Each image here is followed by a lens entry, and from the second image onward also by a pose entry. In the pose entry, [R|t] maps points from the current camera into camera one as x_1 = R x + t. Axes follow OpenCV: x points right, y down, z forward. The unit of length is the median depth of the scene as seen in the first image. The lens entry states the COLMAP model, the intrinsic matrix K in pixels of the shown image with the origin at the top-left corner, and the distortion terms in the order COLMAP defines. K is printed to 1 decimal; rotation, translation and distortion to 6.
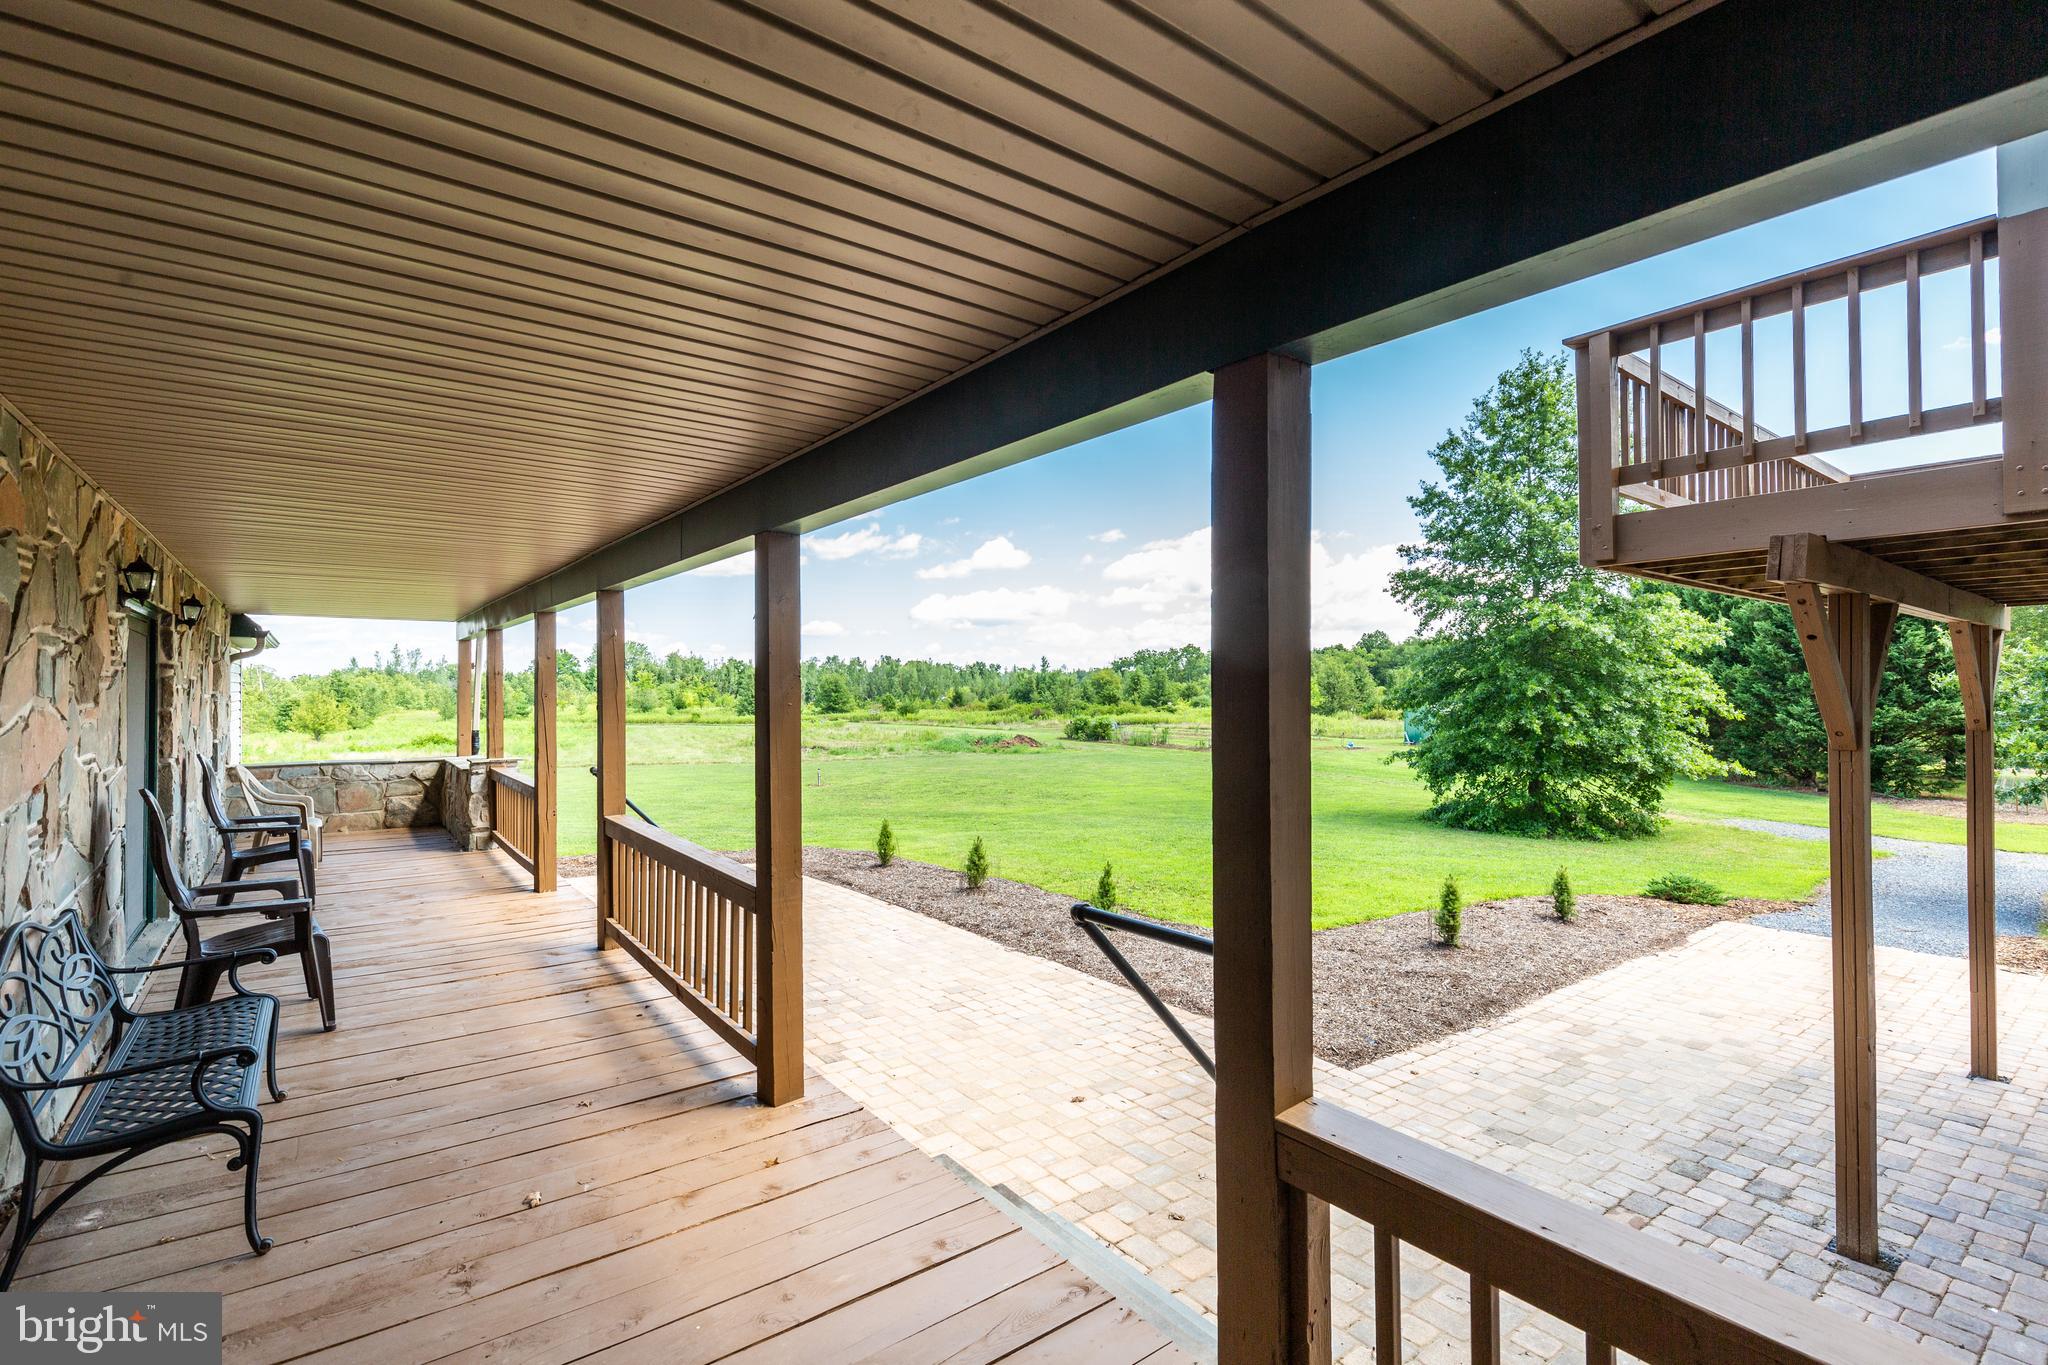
lens RADIAL K [[951.2, 0, 1019.8], [0, 951.2, 681.7], [0, 0, 1]] dist [0.002045, 0.000100]
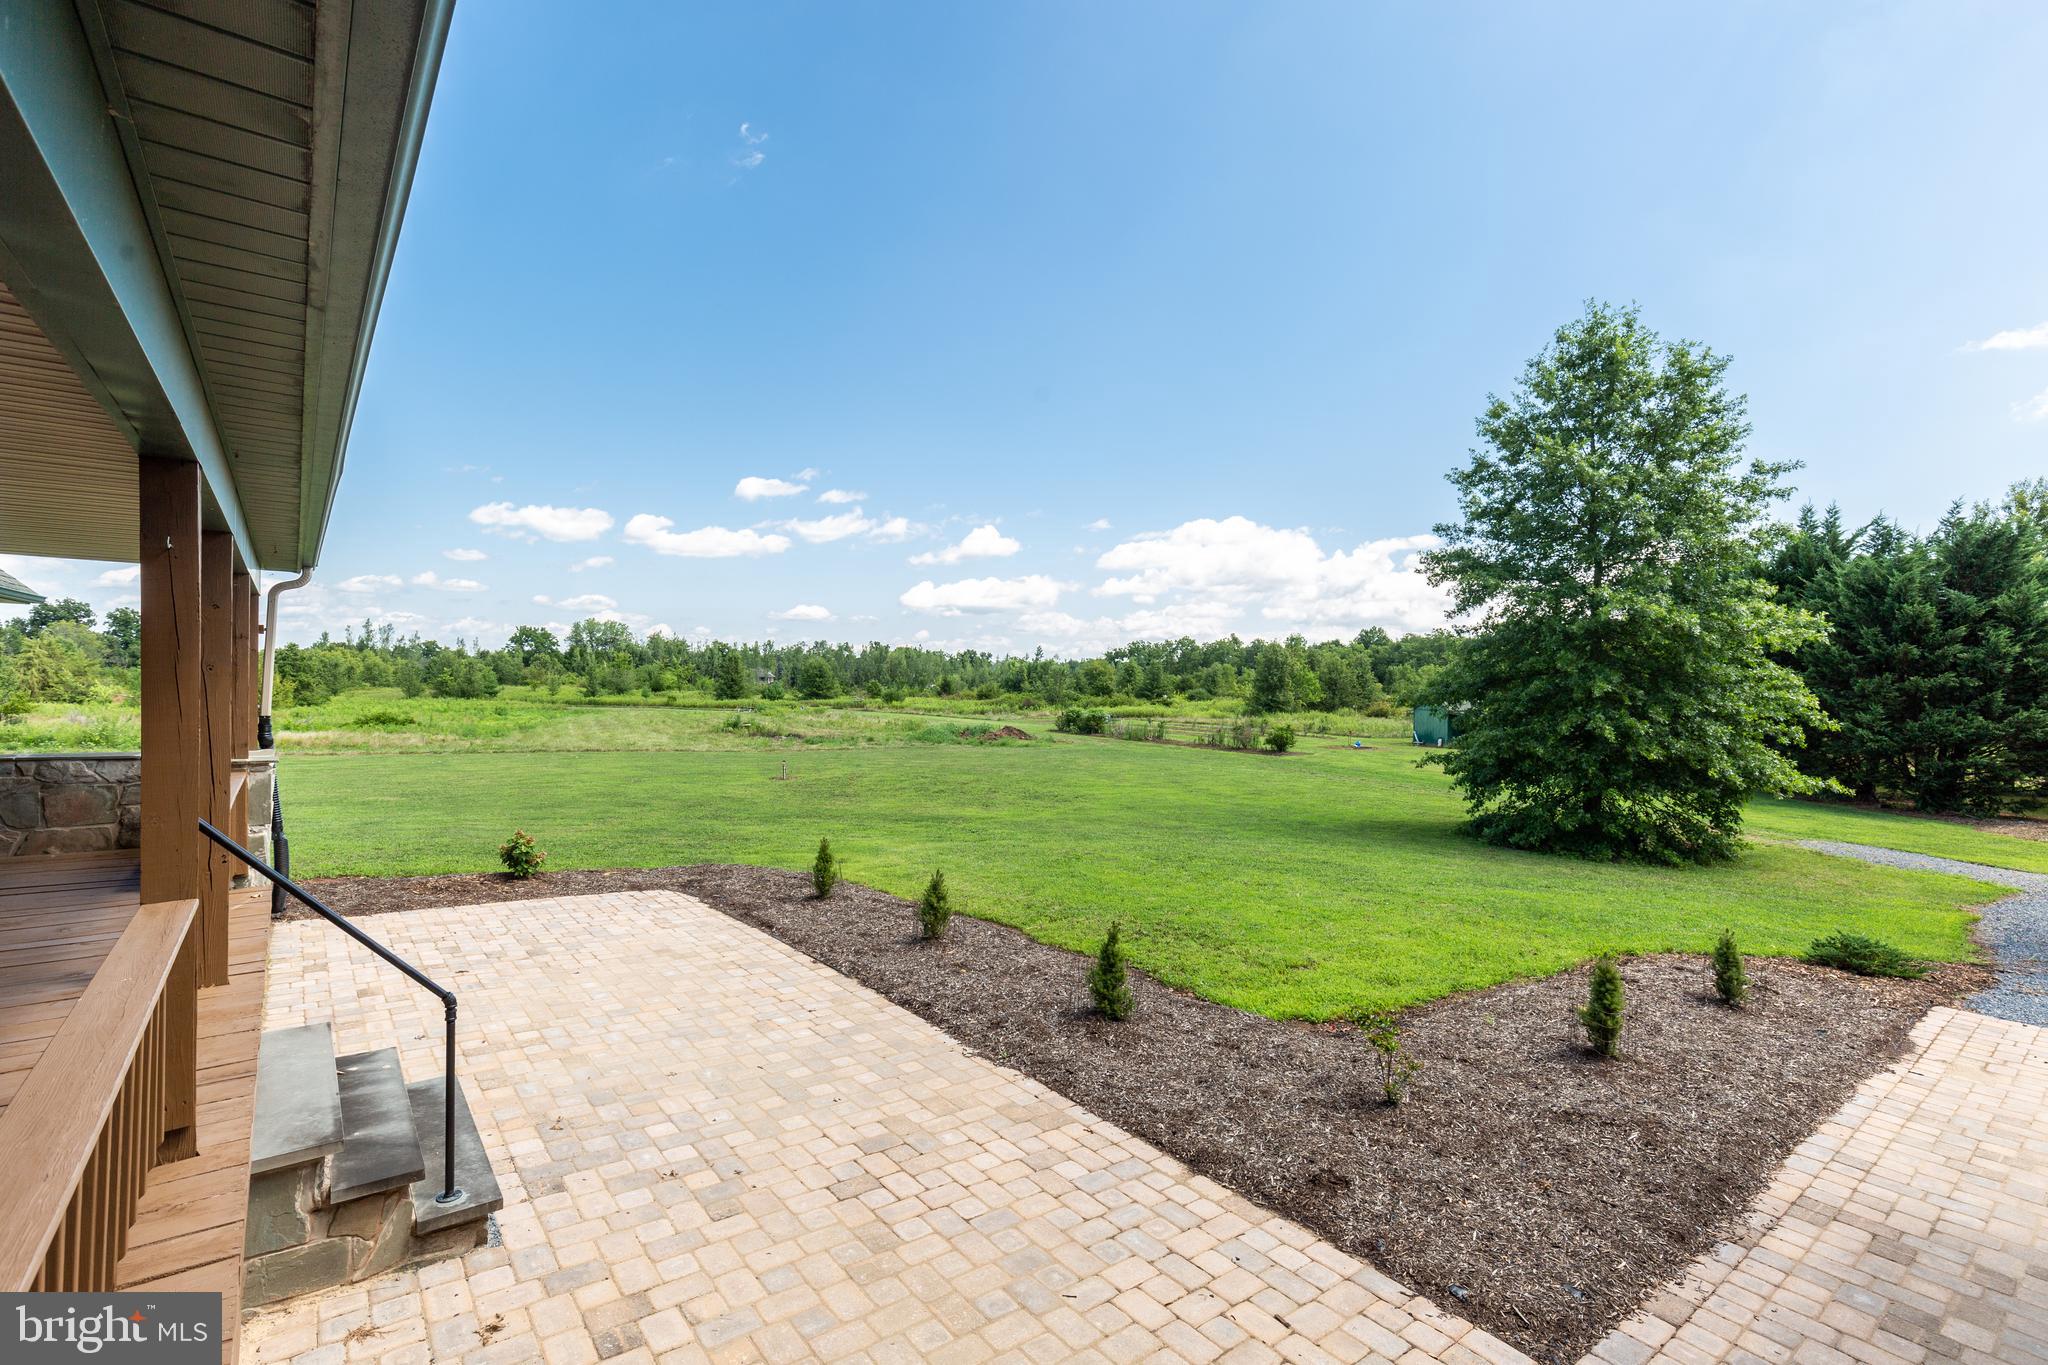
lens RADIAL K [[951.2, 0, 1019.8], [0, 951.2, 681.7], [0, 0, 1]] dist [0.002045, 0.000100]
pose [[0.999755, 0.020343, 0.008723, 0.003984], [-0.020437, 0.999732, 0.010852, 0.001610], [-0.008500, -0.011027, 0.999903, 0.089804]]
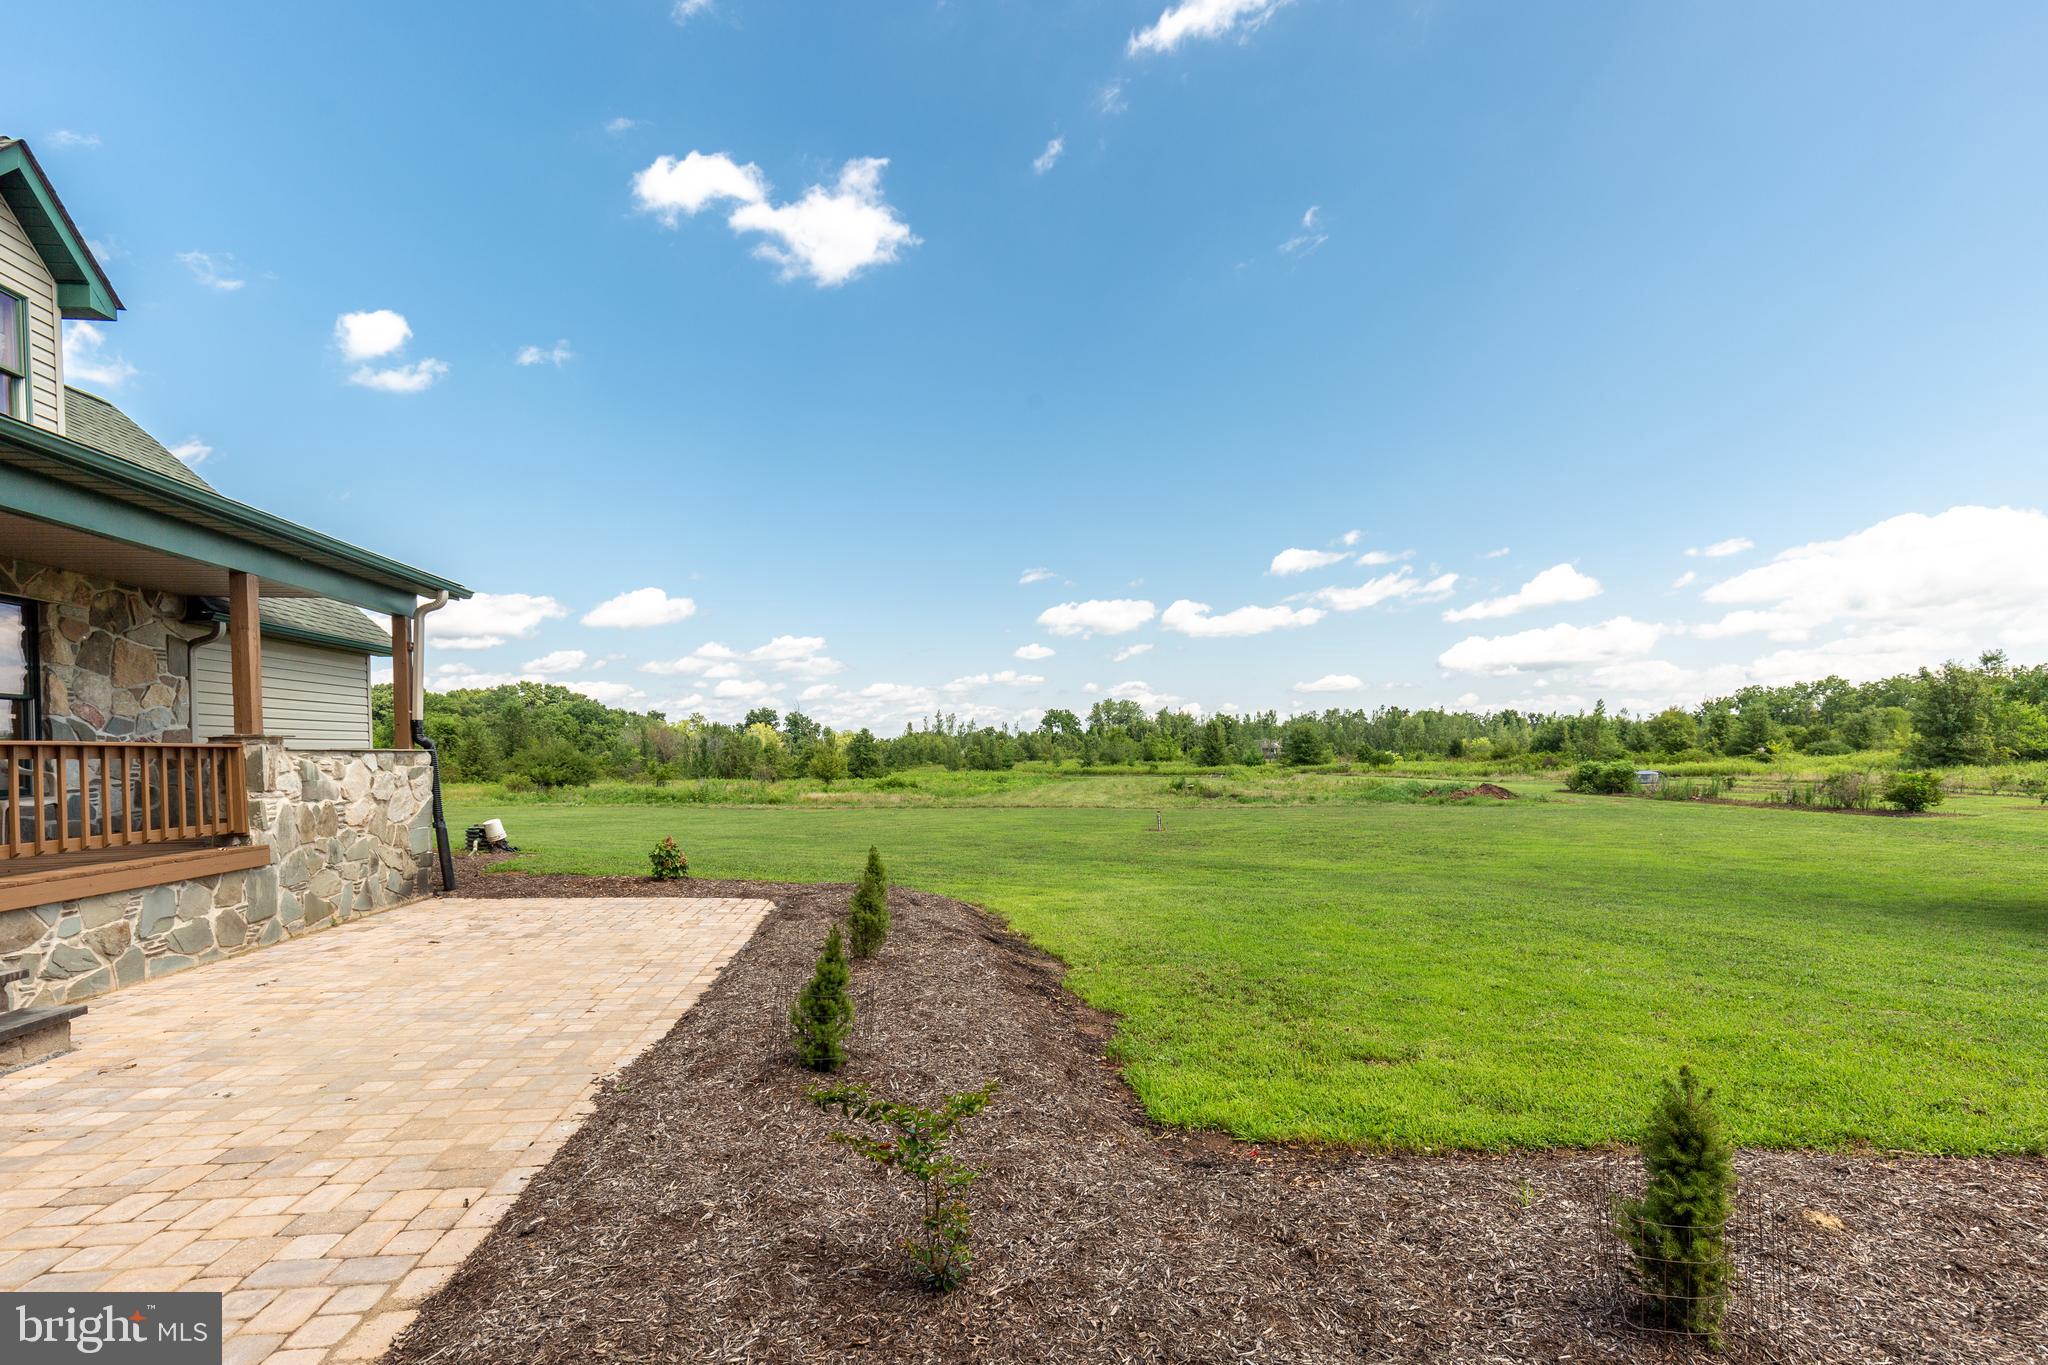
lens RADIAL K [[946.8, 0, 1023.6], [0, 946.8, 822.0], [0, 0, 1]] dist [0.008753, -0.000157]
pose [[0.857607, 0.026399, -0.513628, 0.123785], [0.016299, 0.996785, 0.078446, 0.030916], [0.514048, -0.075647, 0.854419, 0.196498]]
